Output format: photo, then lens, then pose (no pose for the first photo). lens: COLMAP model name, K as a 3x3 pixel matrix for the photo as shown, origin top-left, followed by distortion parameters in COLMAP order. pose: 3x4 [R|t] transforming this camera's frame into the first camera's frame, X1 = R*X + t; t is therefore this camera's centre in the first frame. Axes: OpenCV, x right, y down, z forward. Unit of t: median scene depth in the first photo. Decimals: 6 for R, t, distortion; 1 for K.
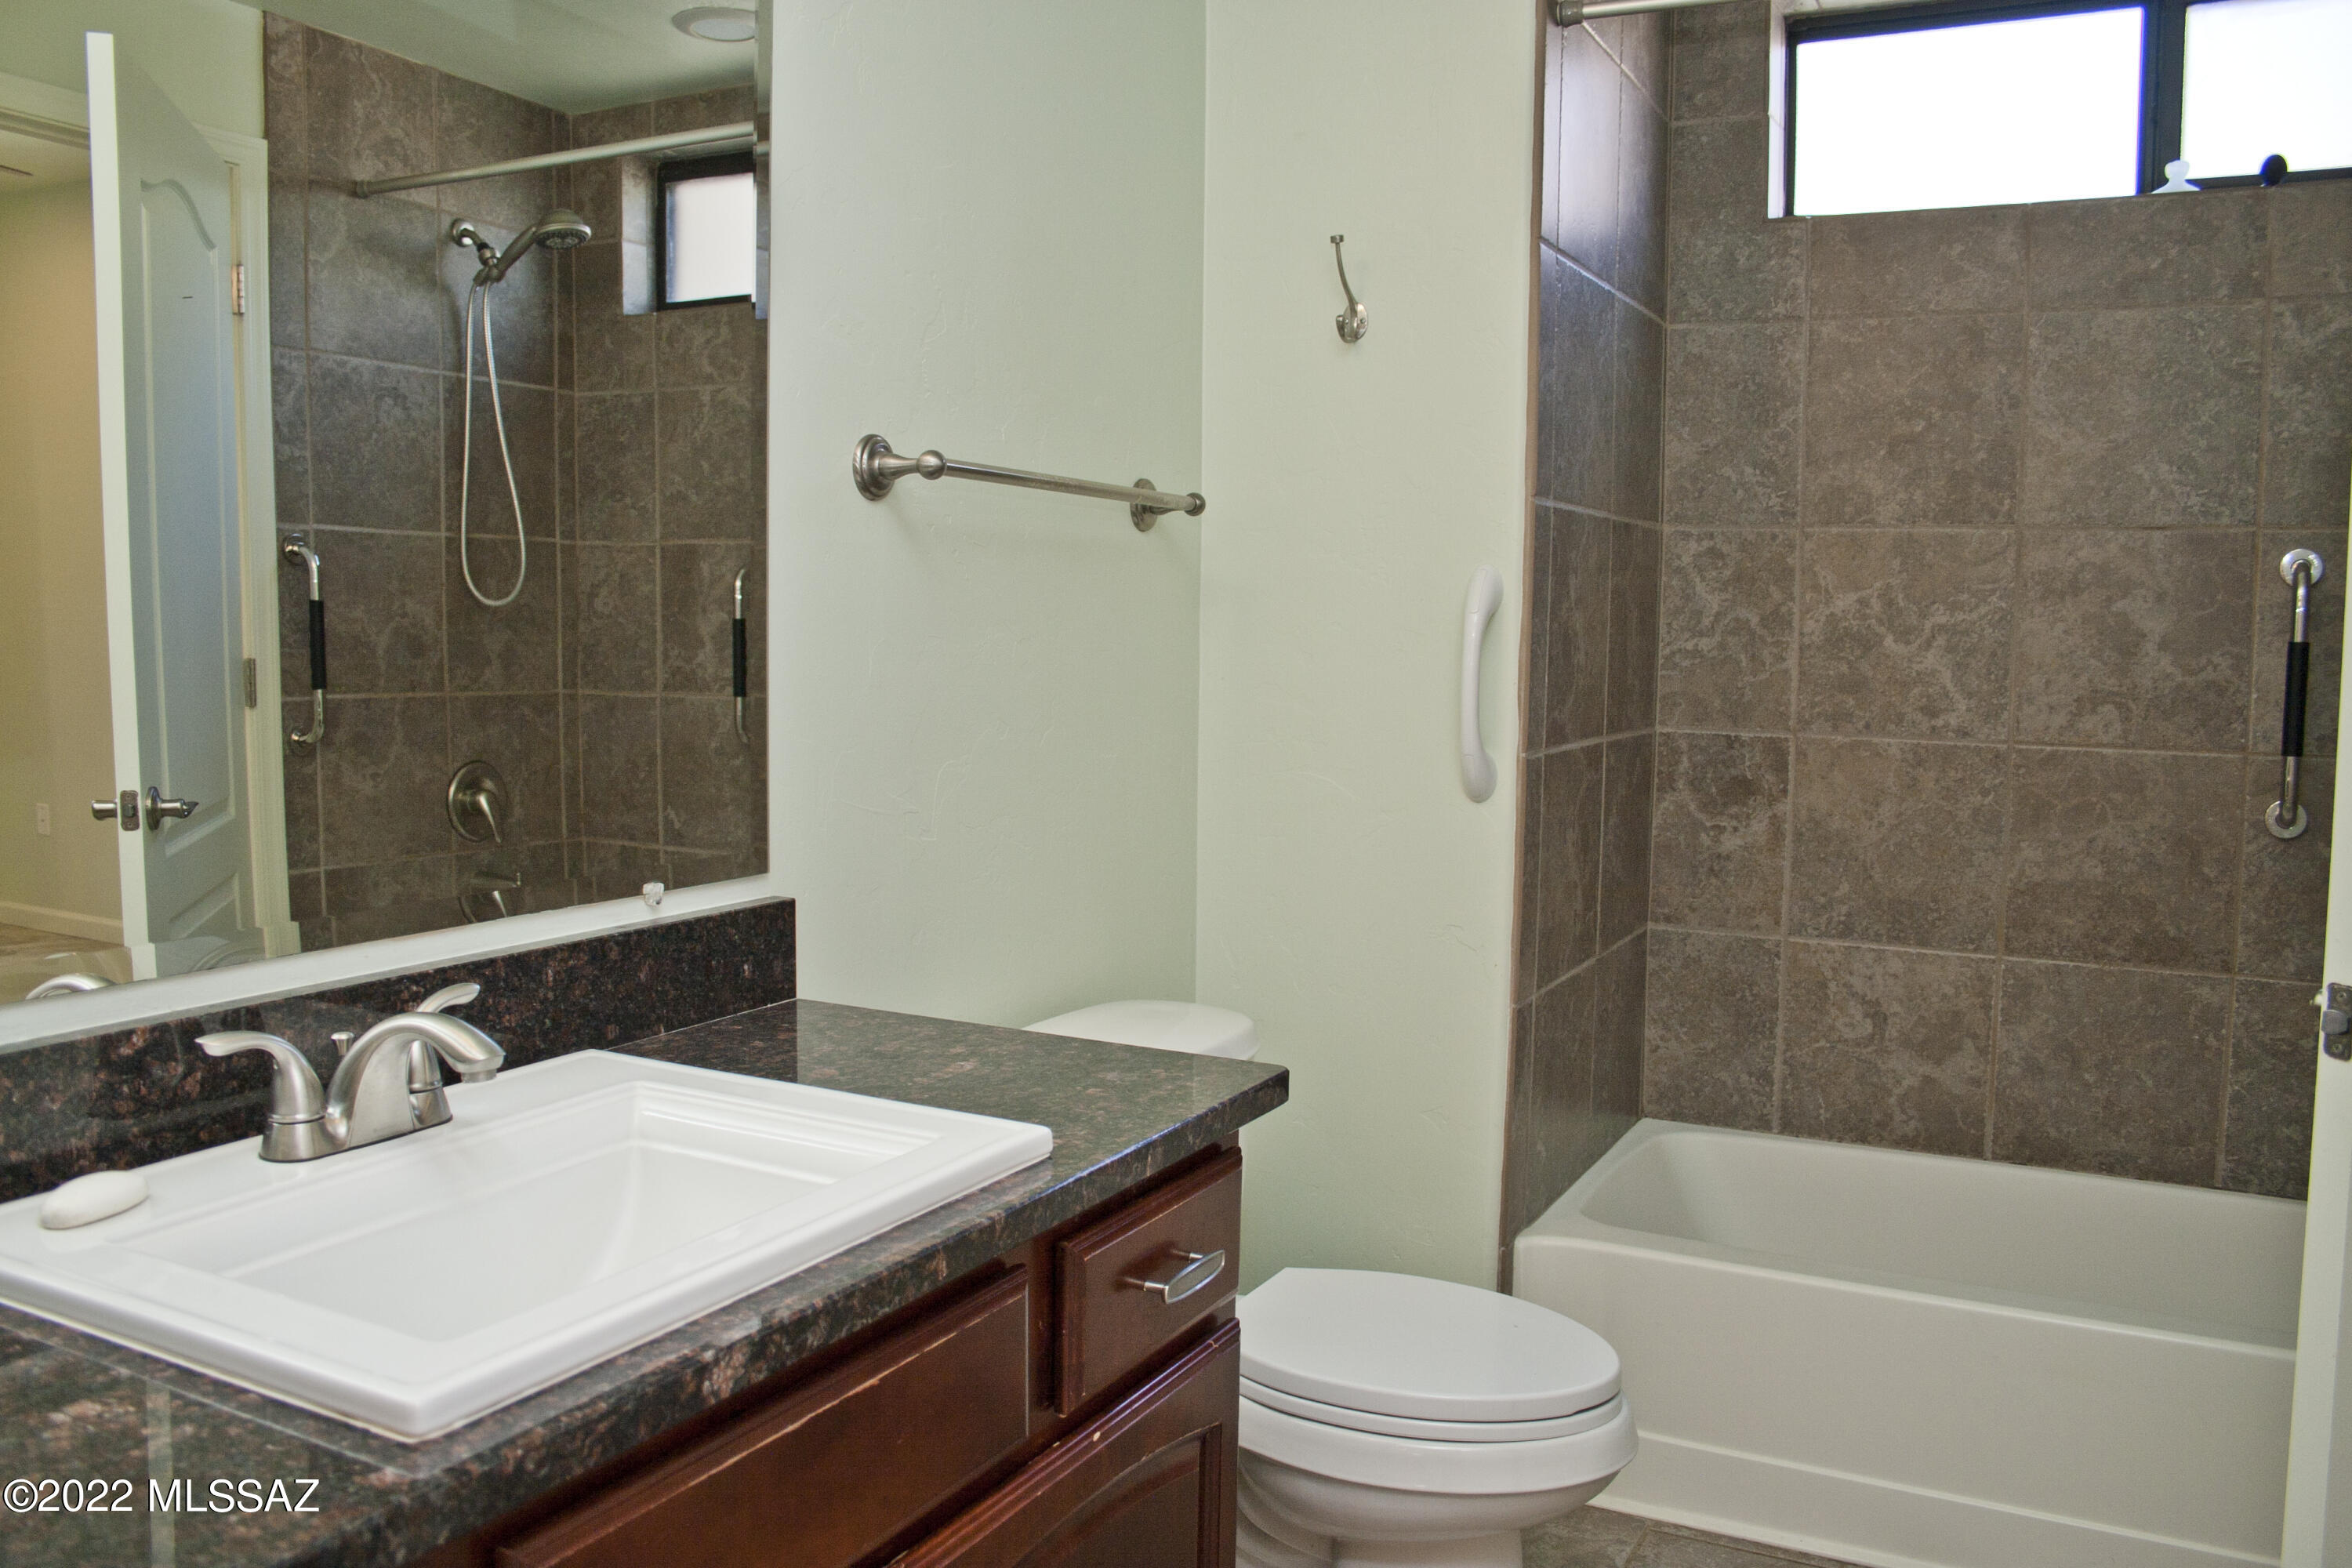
lens RADIAL K [[1895.2, 0, 1140.0], [0, 1895.2, 778.4], [0, 0, 1]] dist [-0.153687, 0.116593]
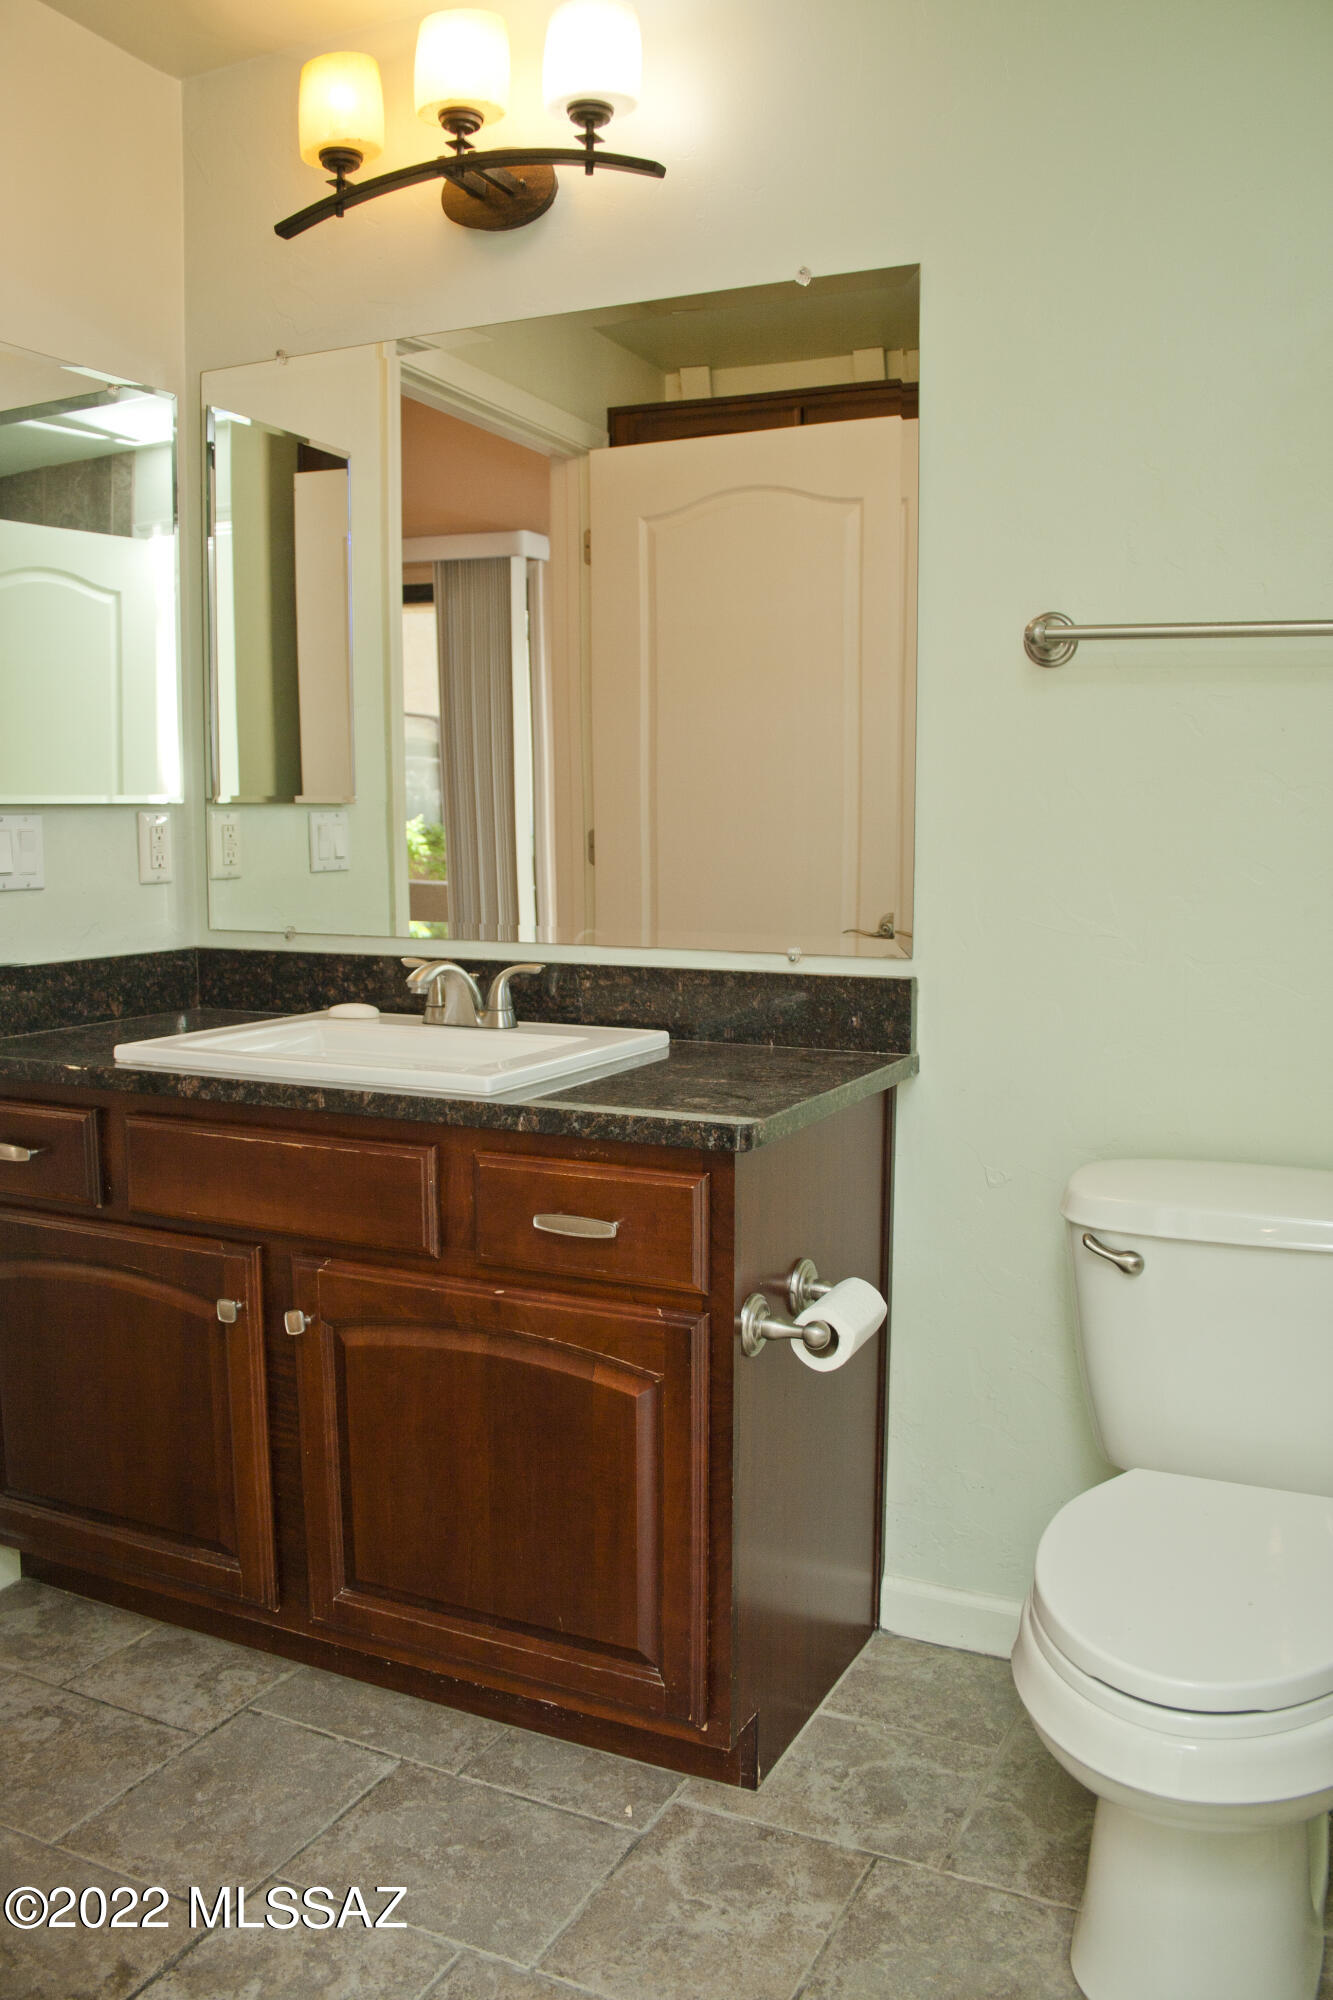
lens RADIAL K [[1611.5, 0, 666.5], [0, 1611.5, 1000.0], [0, 0, 1]] dist [-0.153687, 0.116593]
pose [[0.066200, 0.099844, -0.992798, 0.469800], [-0.084912, 0.991935, 0.094096, -0.006394], [0.994187, 0.078071, 0.074144, 0.380243]]
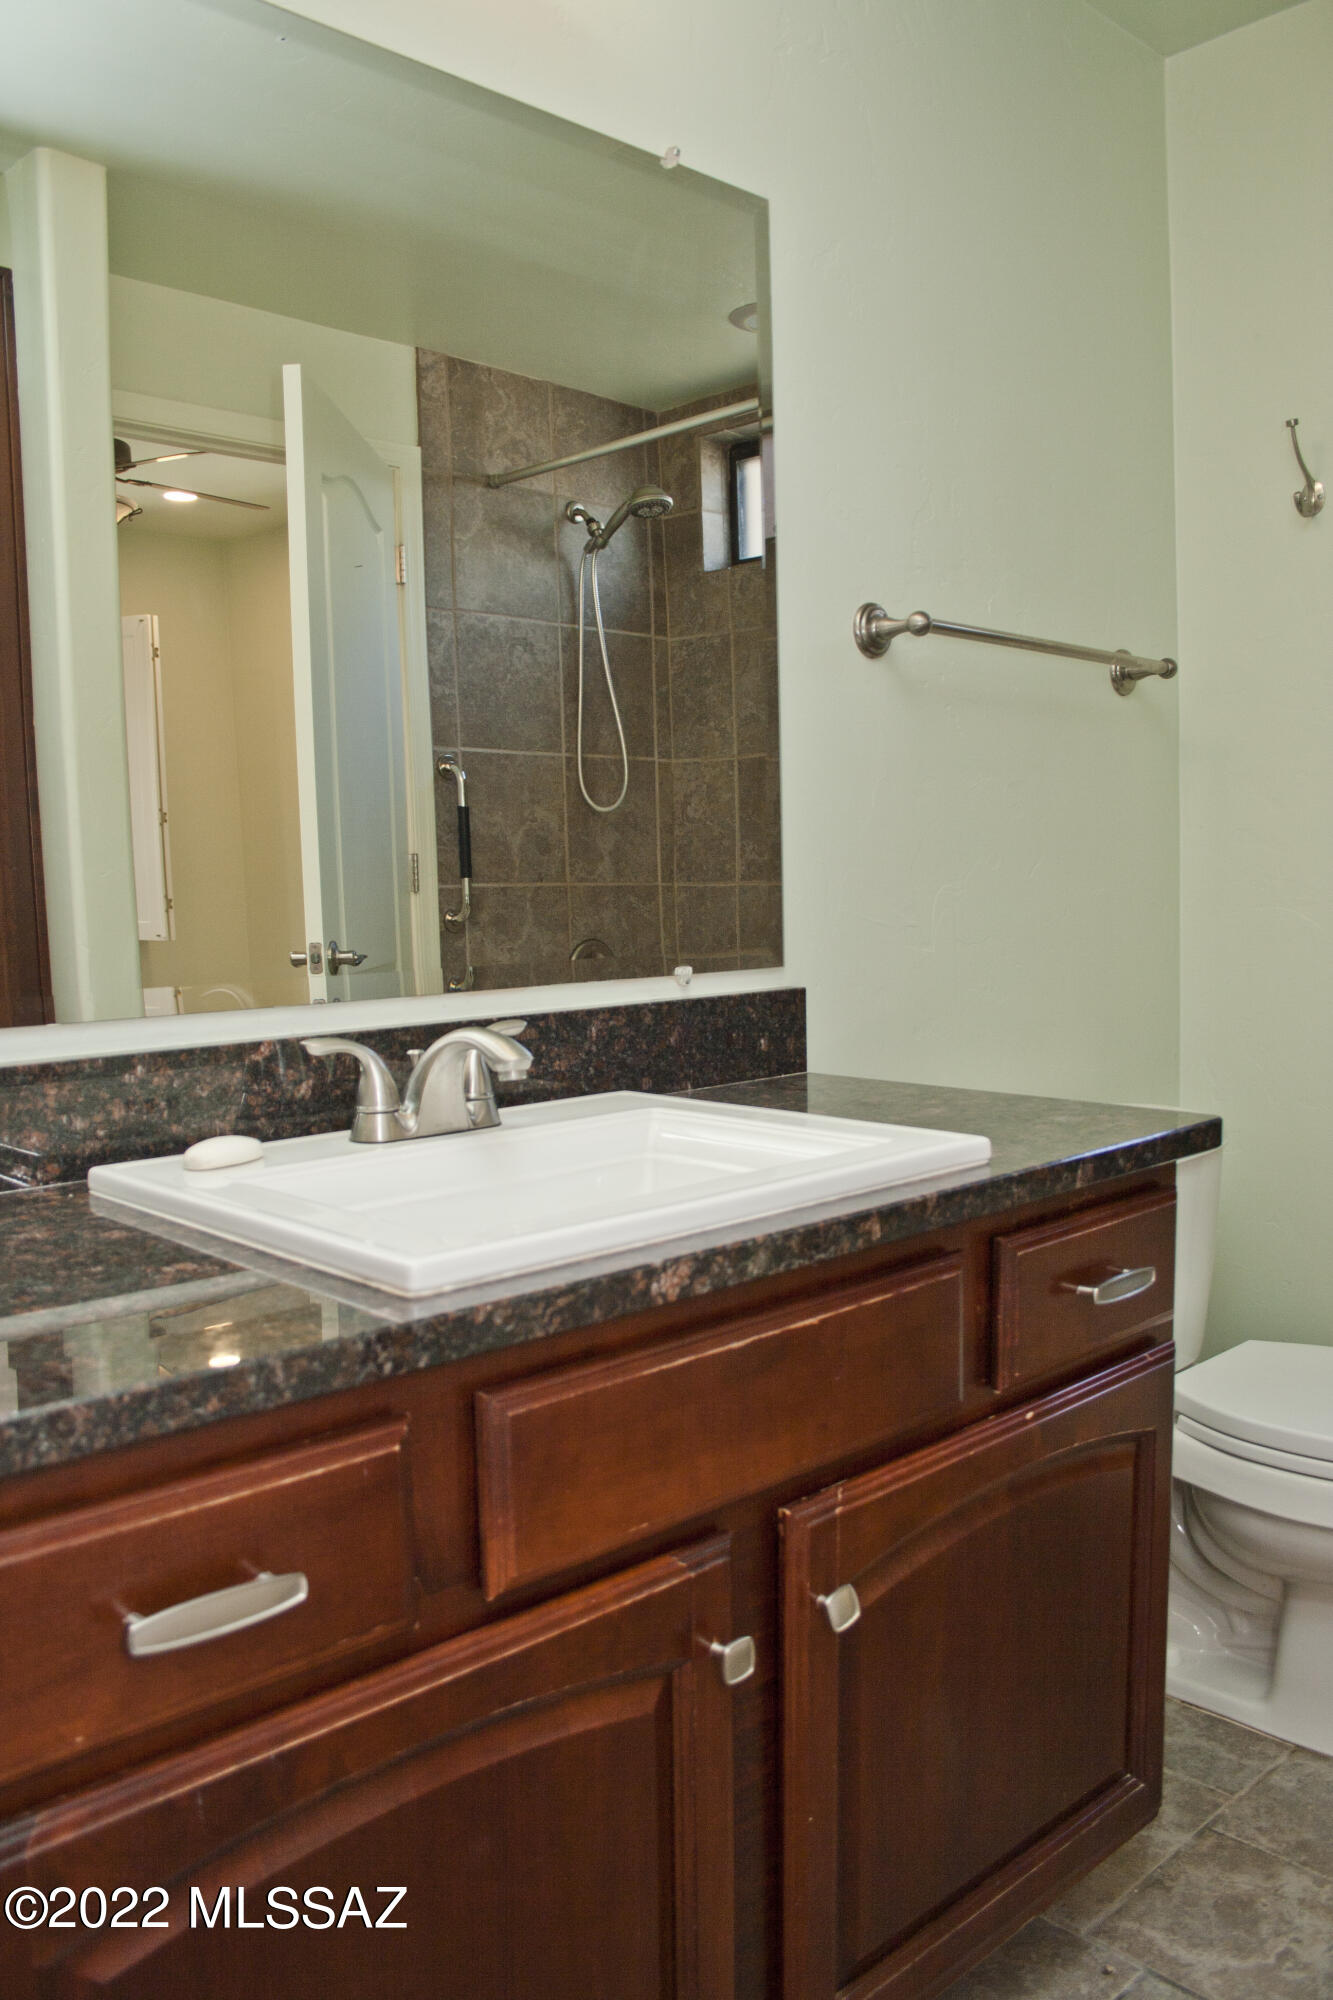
lens RADIAL K [[1611.5, 0, 666.5], [0, 1611.5, 1000.0], [0, 0, 1]] dist [-0.153687, 0.116593]
pose [[0.950200, -0.004745, -0.311605, 0.025913], [0.004866, 0.999988, -0.000389, 0.036614], [0.311603, -0.001146, 0.950212, 0.002524]]
